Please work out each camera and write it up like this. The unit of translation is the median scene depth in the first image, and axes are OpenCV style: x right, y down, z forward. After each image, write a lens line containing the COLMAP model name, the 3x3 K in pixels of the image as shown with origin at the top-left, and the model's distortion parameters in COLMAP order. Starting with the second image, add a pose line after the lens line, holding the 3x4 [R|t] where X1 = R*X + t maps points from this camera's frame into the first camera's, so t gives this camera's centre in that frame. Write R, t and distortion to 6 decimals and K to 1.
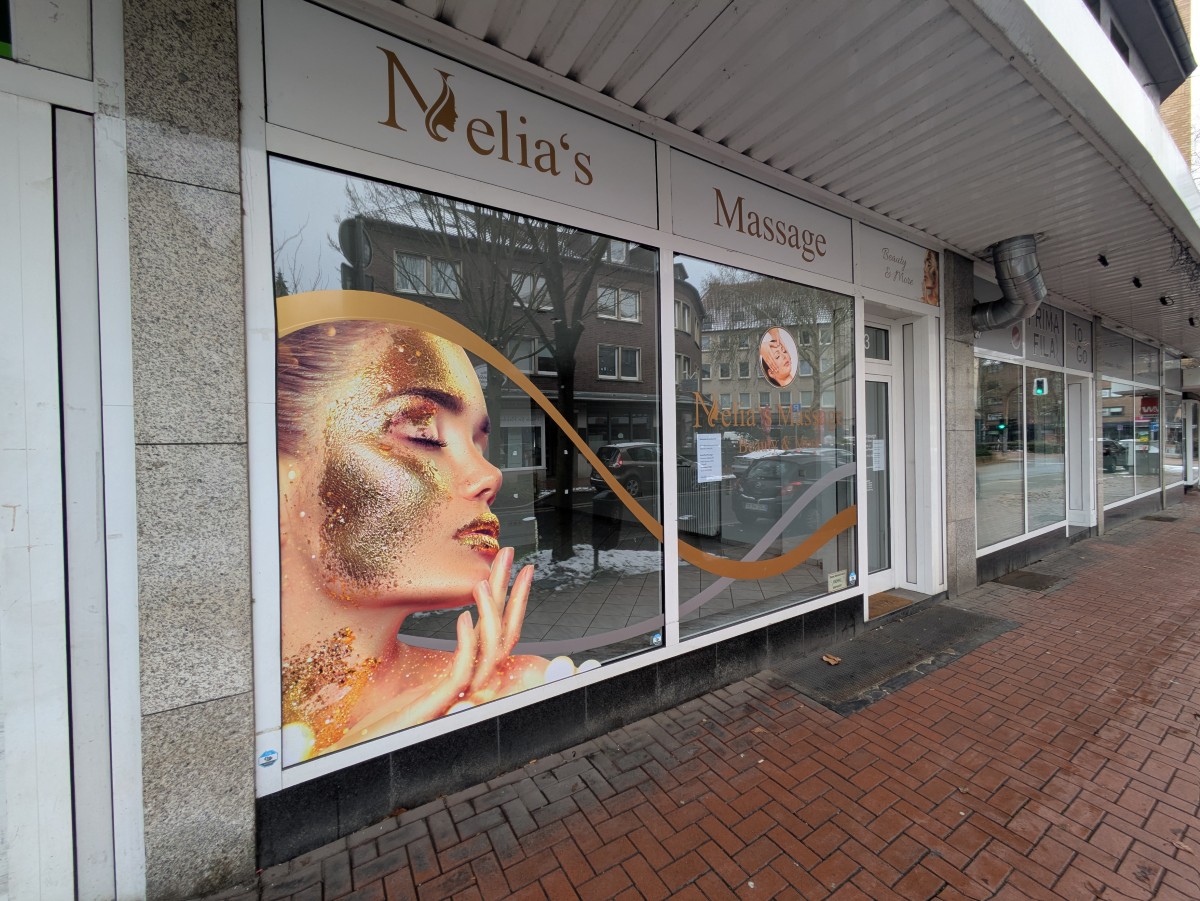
lens RADIAL K [[472.4, 0, 600.0], [0, 472.4, 450.5], [0, 0, 1]] dist [-0.000030, 0.000001]
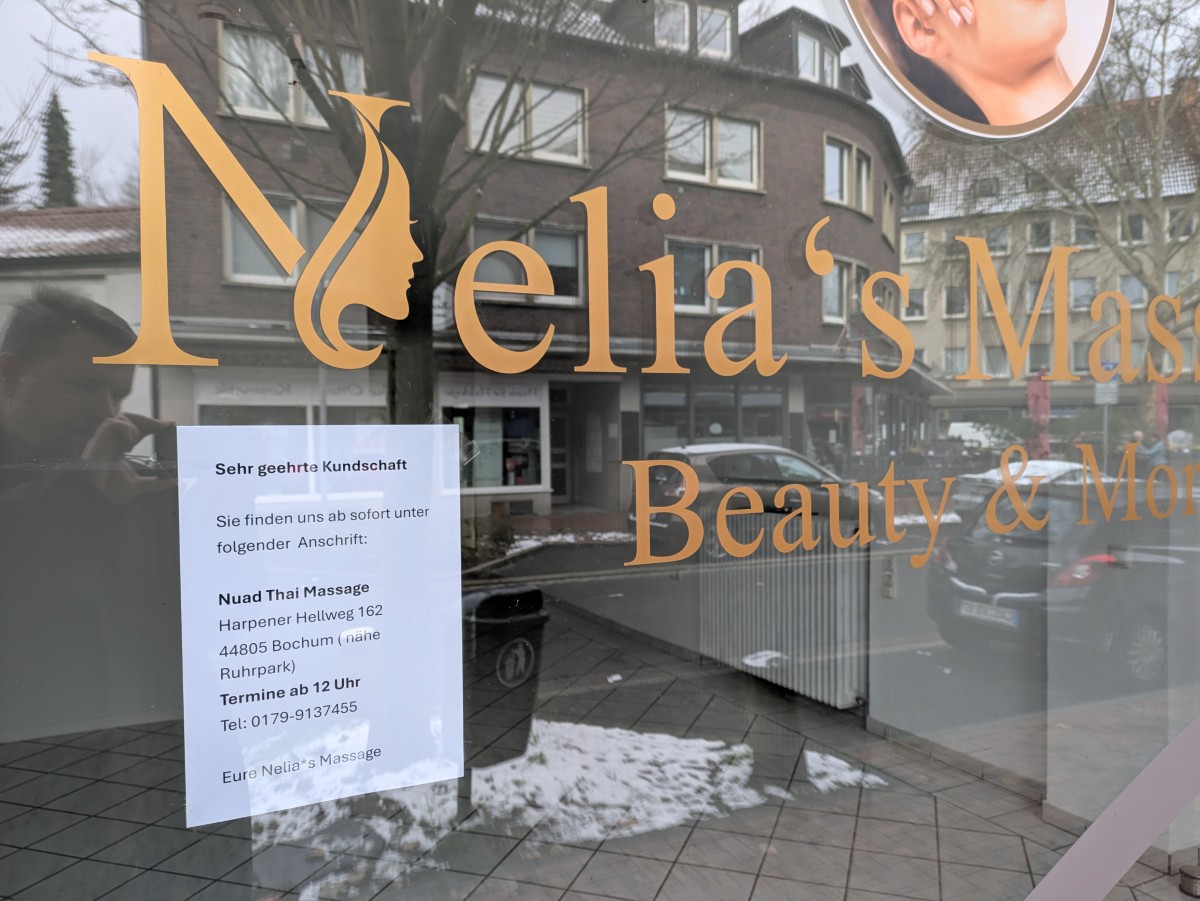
lens RADIAL K [[890.8, 0, 600.0], [0, 890.8, 450.5], [0, 0, 1]] dist [0.184734, -0.192363]
pose [[0.994006, 0.025127, -0.106397, 0.085992], [-0.025453, 0.999675, -0.001702, -0.007029], [0.106320, 0.004400, 0.994322, 0.201786]]
